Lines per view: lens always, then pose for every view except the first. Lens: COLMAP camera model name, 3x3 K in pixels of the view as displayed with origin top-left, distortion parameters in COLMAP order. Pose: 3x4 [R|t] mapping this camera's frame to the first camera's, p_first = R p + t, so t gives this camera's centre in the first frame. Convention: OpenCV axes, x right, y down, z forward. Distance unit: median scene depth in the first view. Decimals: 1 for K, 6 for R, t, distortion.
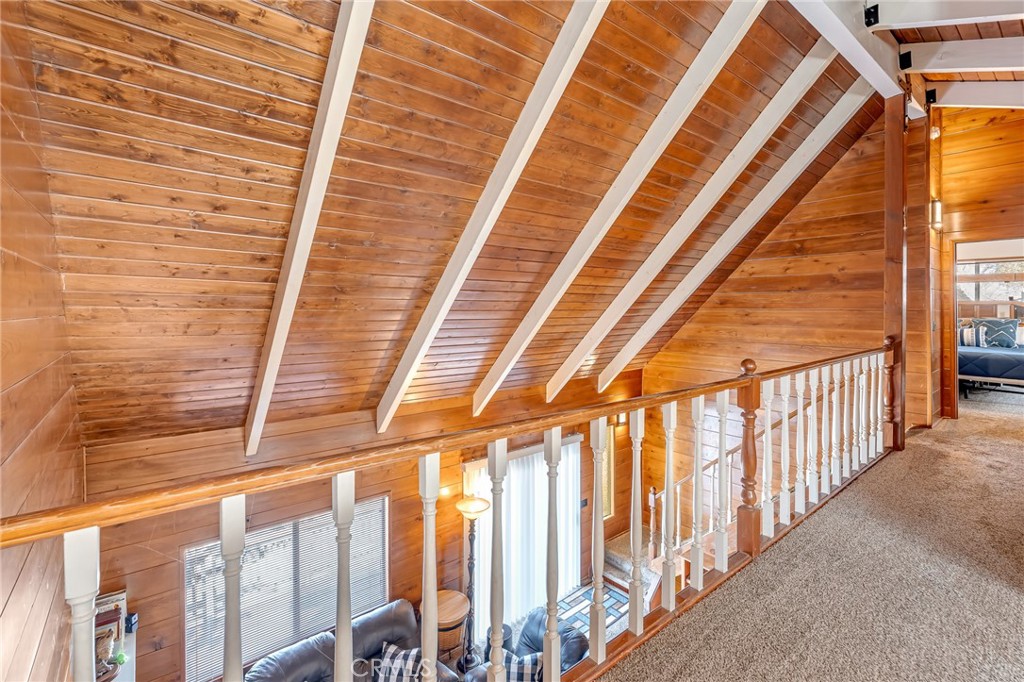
lens RADIAL K [[461.3, 0, 513.3], [0, 461.3, 310.3], [0, 0, 1]] dist [-0.000351, 0.000001]
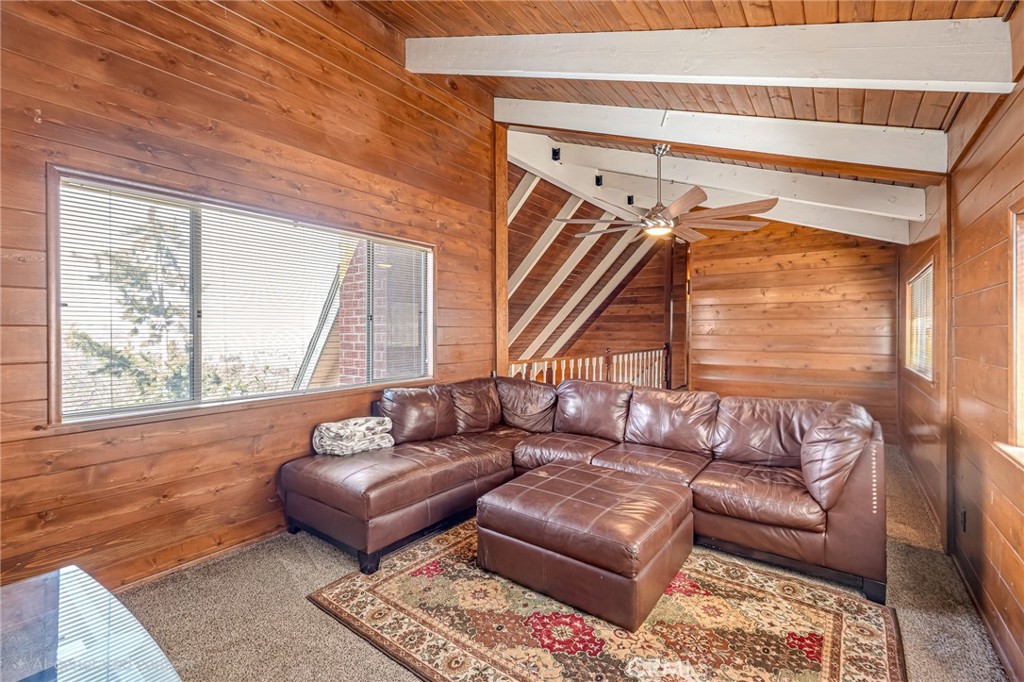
lens RADIAL K [[461.3, 0, 511.2], [0, 461.3, 336.0], [0, 0, 1]] dist [-0.000351, 0.000001]
pose [[0.968287, 0.002002, 0.249834, -0.372606], [-0.004337, 0.999952, 0.008796, 0.000580], [-0.249804, -0.009601, 0.968249, -0.762342]]
